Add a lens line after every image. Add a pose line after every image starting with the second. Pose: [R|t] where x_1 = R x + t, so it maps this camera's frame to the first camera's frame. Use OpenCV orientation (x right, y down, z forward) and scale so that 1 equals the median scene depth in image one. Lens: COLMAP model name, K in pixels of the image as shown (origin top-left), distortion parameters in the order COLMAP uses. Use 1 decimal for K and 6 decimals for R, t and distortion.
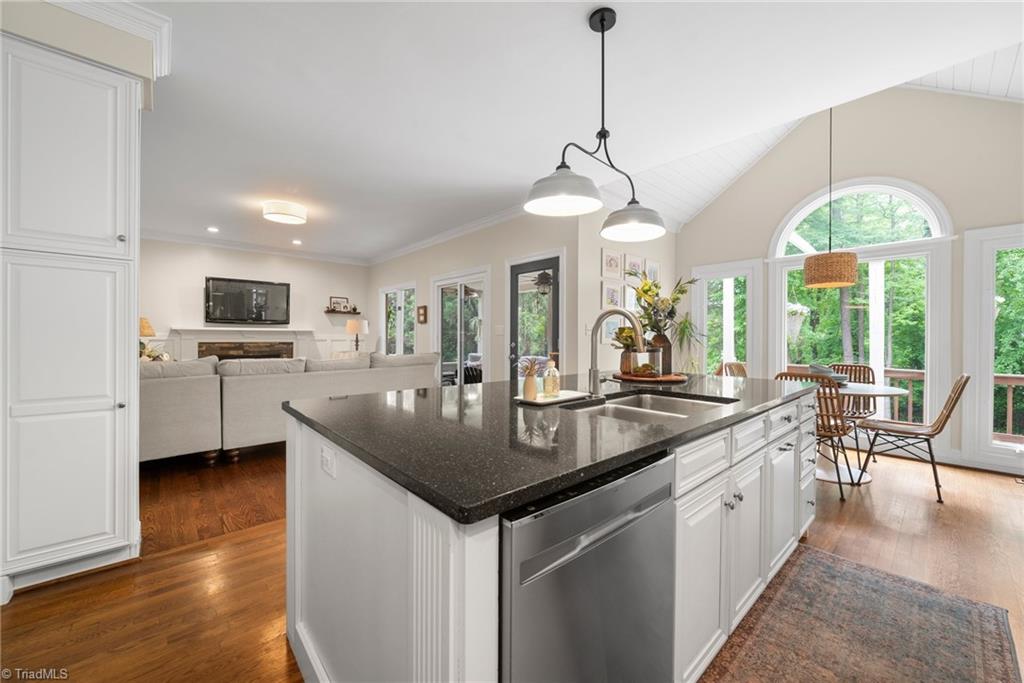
lens RADIAL K [[390.8, 0, 512.0], [0, 390.8, 341.5], [0, 0, 1]] dist [0.000751, 0.000009]
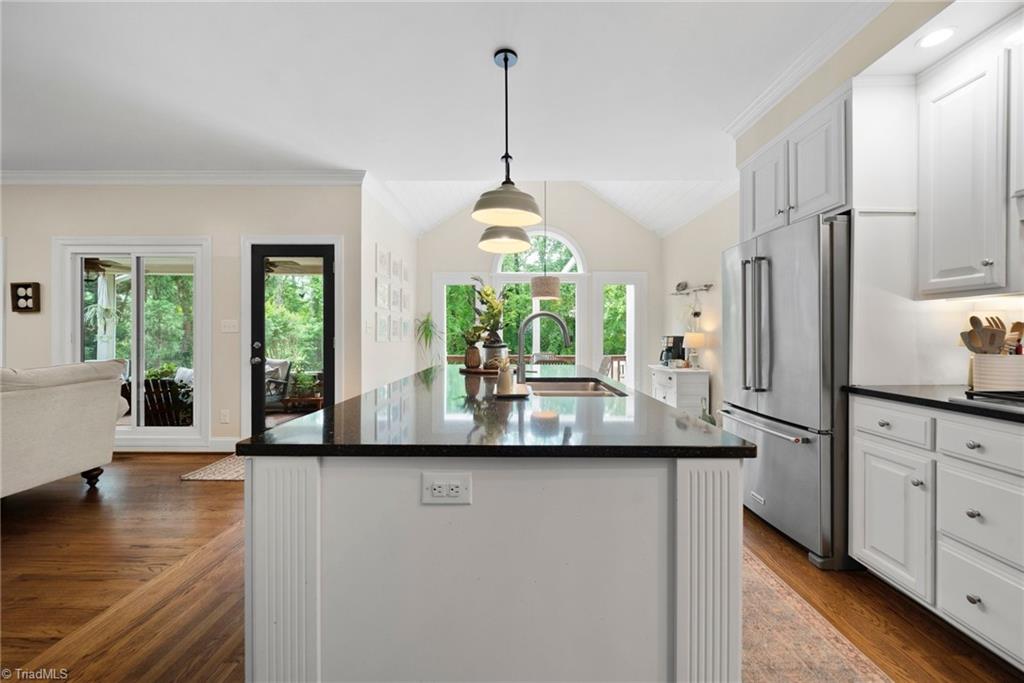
lens RADIAL K [[390.8, 0, 512.0], [0, 390.8, 341.5], [0, 0, 1]] dist [0.000751, 0.000009]
pose [[0.676808, -0.009309, 0.736100, -0.231025], [0.006596, 0.999957, 0.006581, -0.000952], [-0.736130, 0.000402, 0.676840, 0.079958]]
